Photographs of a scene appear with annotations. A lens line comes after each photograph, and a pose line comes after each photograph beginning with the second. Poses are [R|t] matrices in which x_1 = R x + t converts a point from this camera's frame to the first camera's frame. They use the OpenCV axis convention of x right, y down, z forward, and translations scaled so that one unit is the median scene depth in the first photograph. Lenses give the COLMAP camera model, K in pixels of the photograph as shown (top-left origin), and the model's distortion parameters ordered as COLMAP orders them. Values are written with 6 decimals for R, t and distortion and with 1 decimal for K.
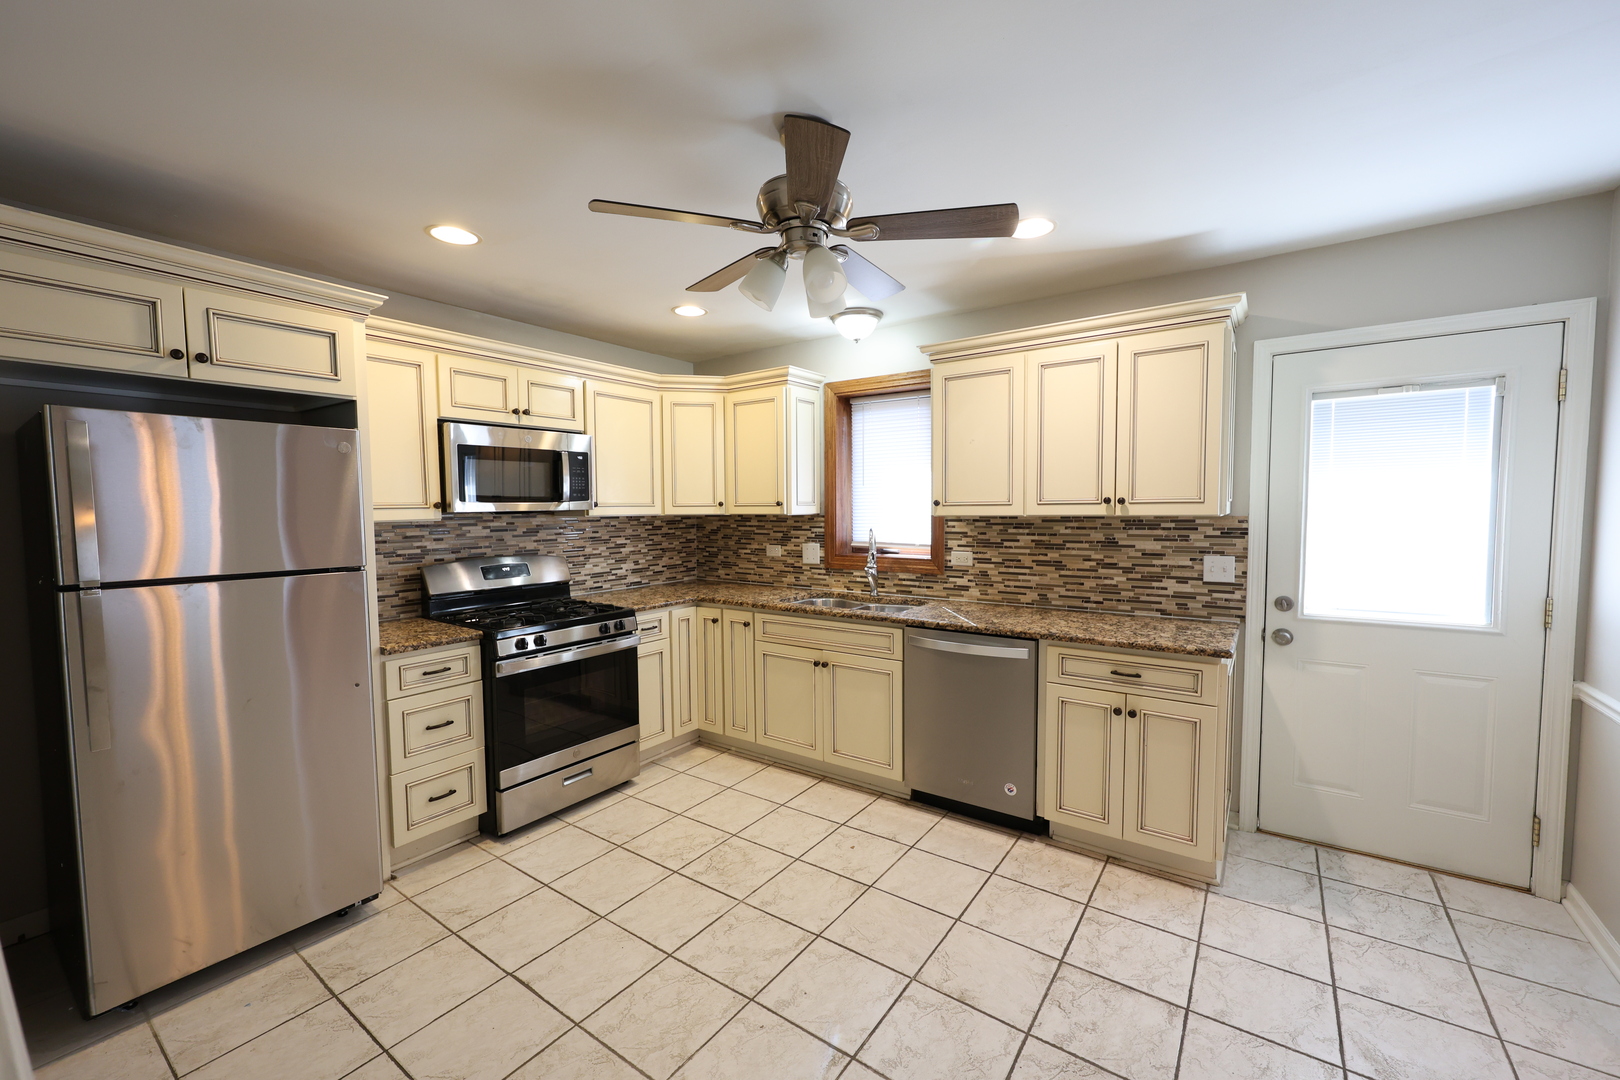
lens RADIAL K [[646.5, 0, 797.6], [0, 646.5, 546.9], [0, 0, 1]] dist [-0.000645, -0.001194]
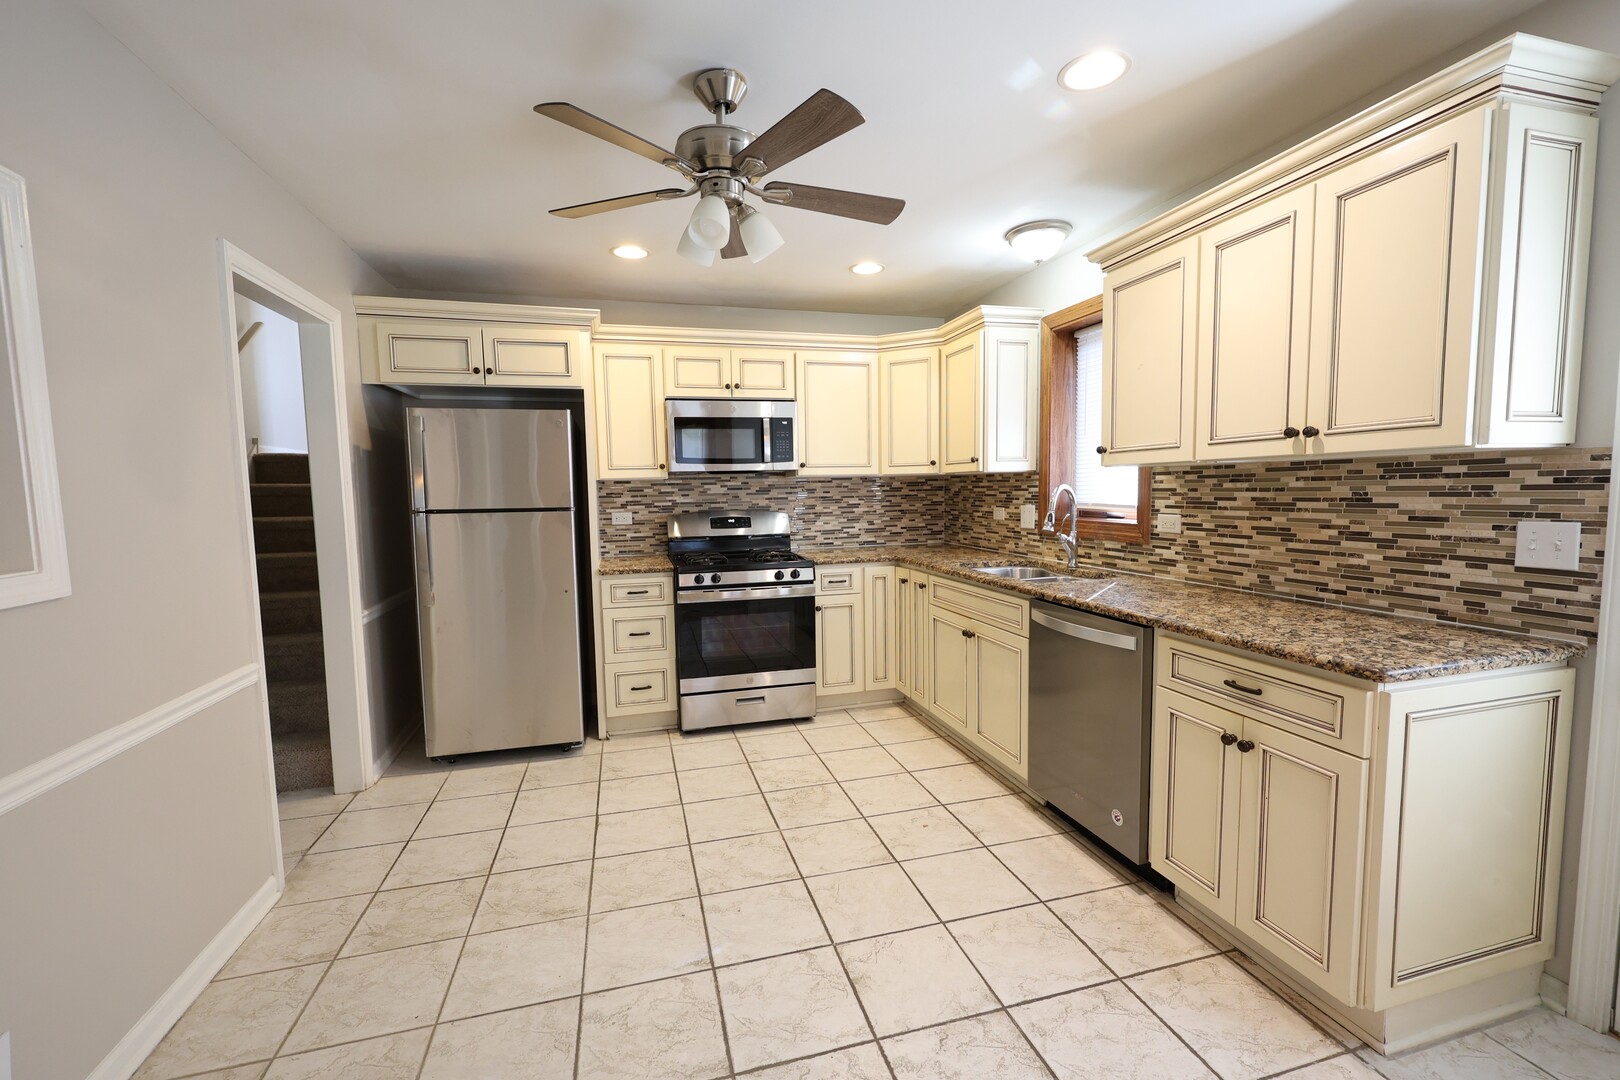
lens RADIAL K [[669.1, 0, 811.1], [0, 669.1, 545.2], [0, 0, 1]] dist [-0.003598, 0.000755]
pose [[0.779901, 0.048289, -0.624037, 0.469442], [-0.029233, 0.998742, 0.040750, 0.026726], [0.625220, -0.013539, 0.780331, 0.139197]]
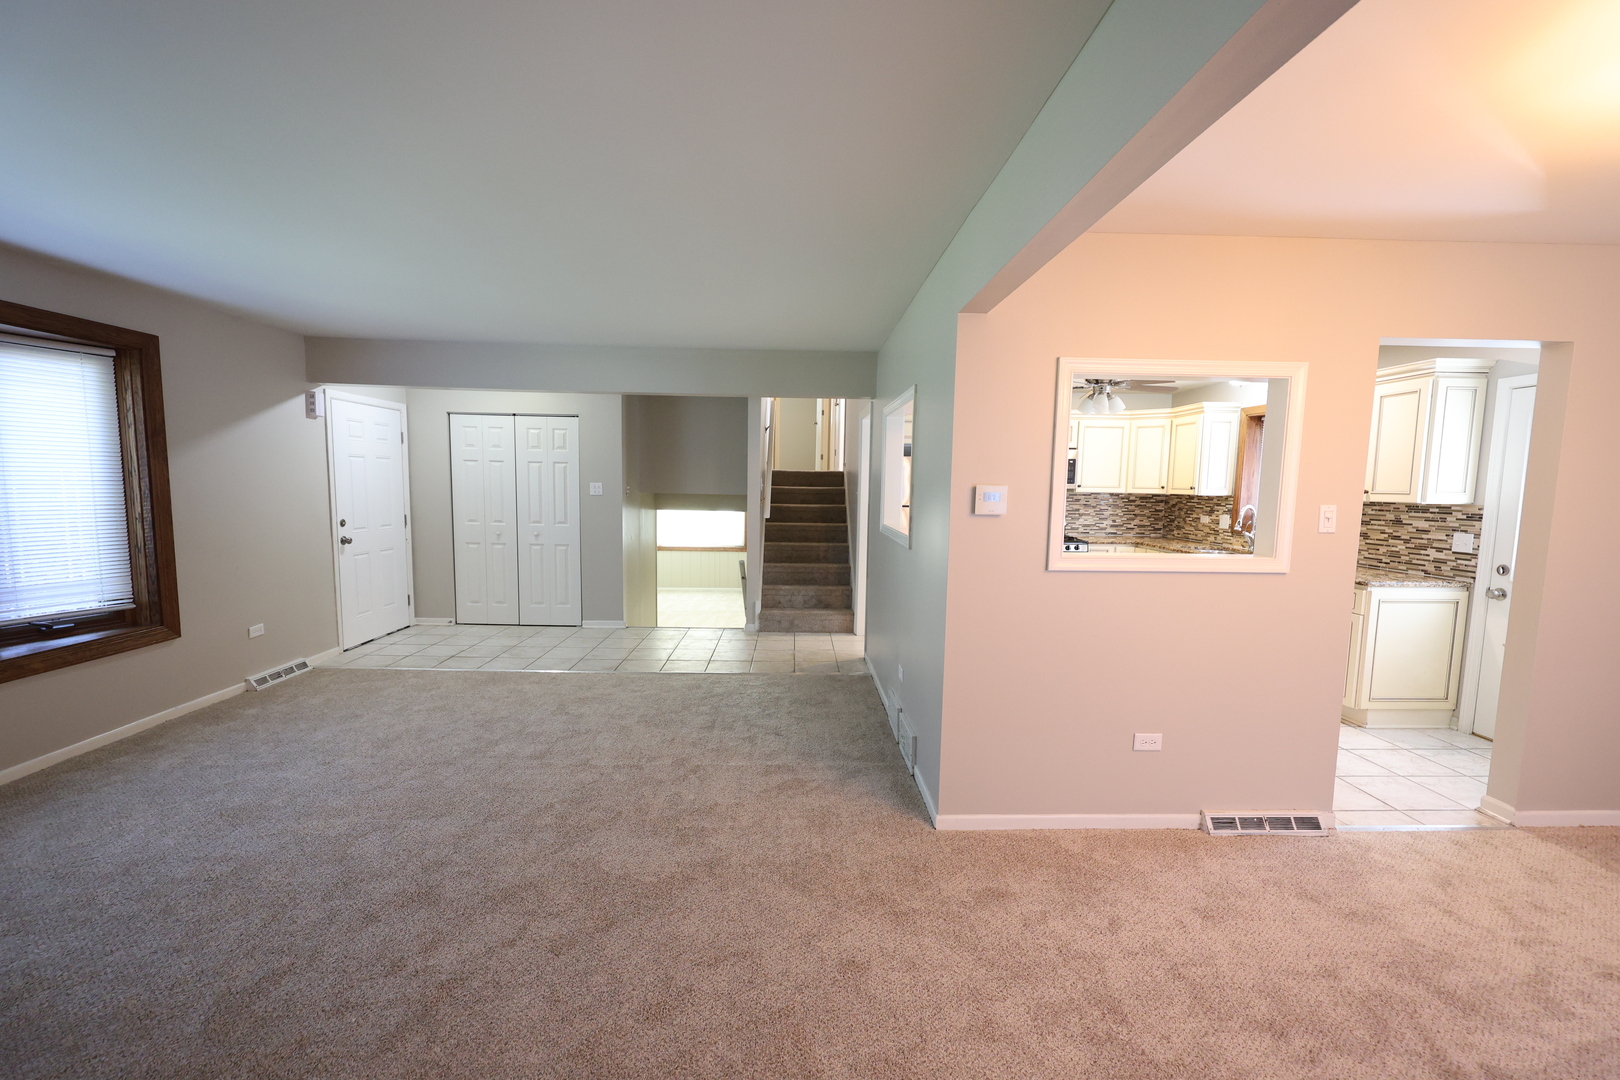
lens RADIAL K [[646.5, 0, 809.3], [0, 646.5, 544.3], [0, 0, 1]] dist [-0.000645, -0.001194]
pose [[0.603449, 0.094432, -0.791790, 0.822530], [-0.069813, 0.995407, 0.065509, 0.040492], [0.794340, 0.015747, 0.607270, -0.875955]]
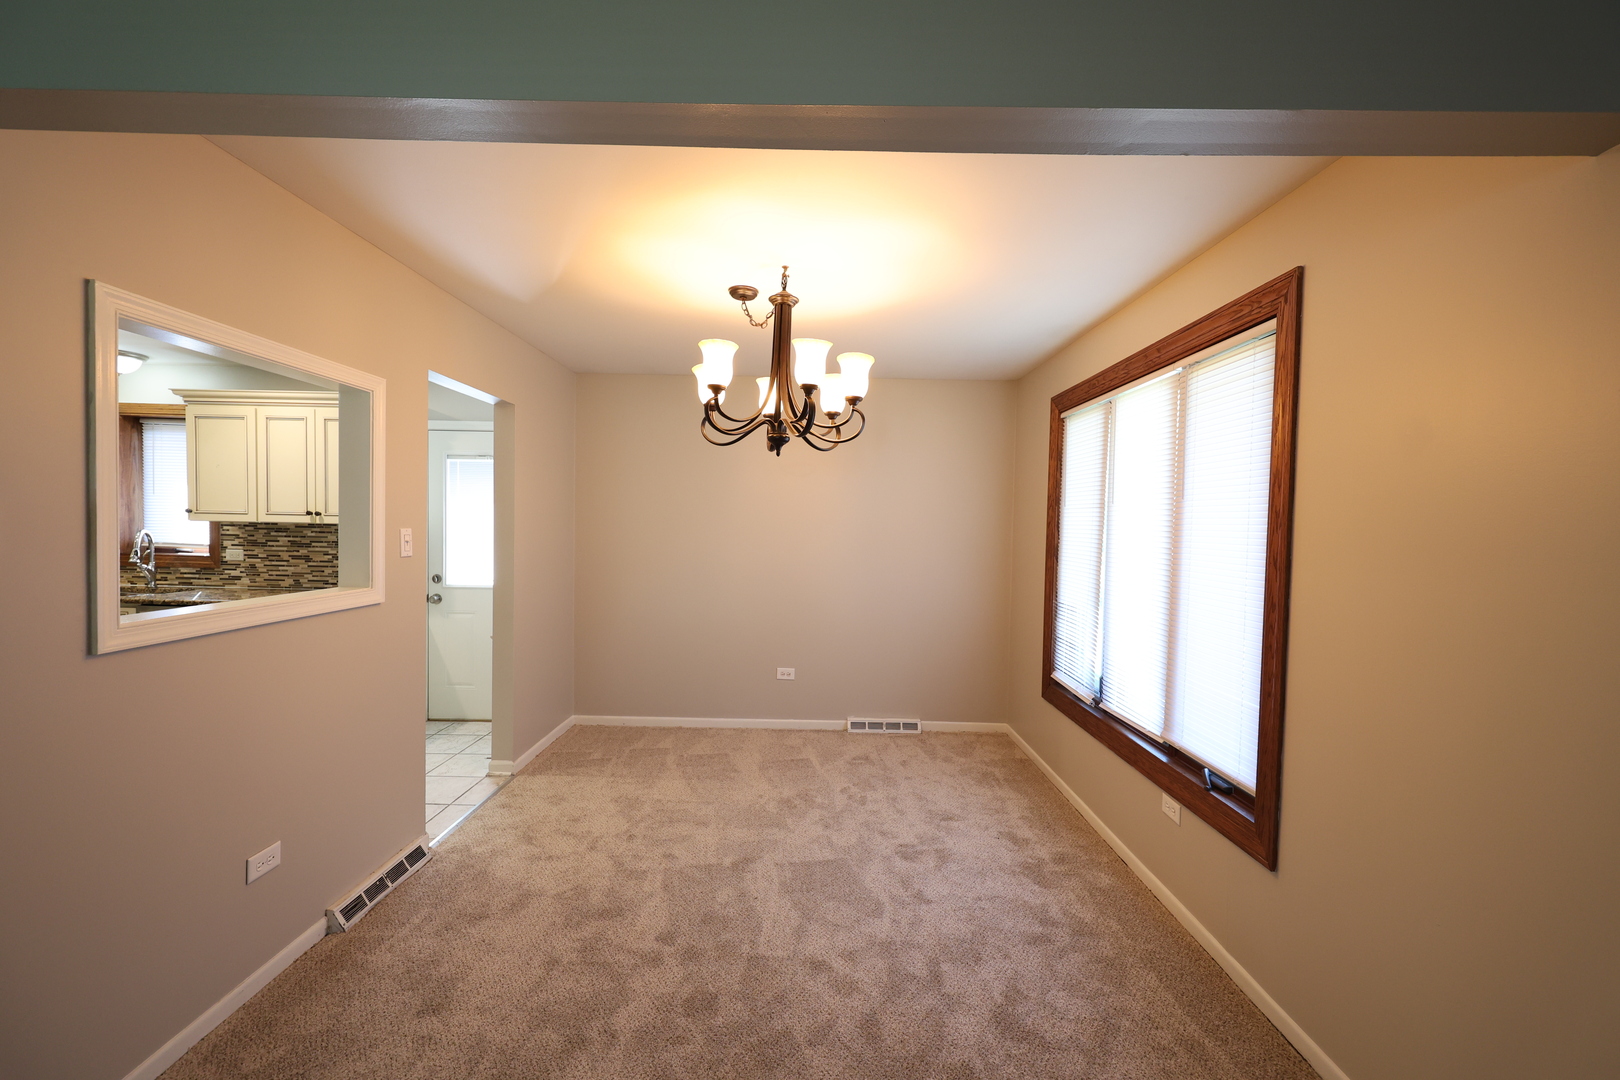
lens RADIAL K [[646.5, 0, 816.4], [0, 646.5, 541.7], [0, 0, 1]] dist [-0.000645, -0.001194]
pose [[0.811700, 0.011496, 0.583962, 0.498347], [0.007341, 0.999526, -0.029882, 0.043297], [-0.584029, 0.028542, 0.811231, -0.809630]]
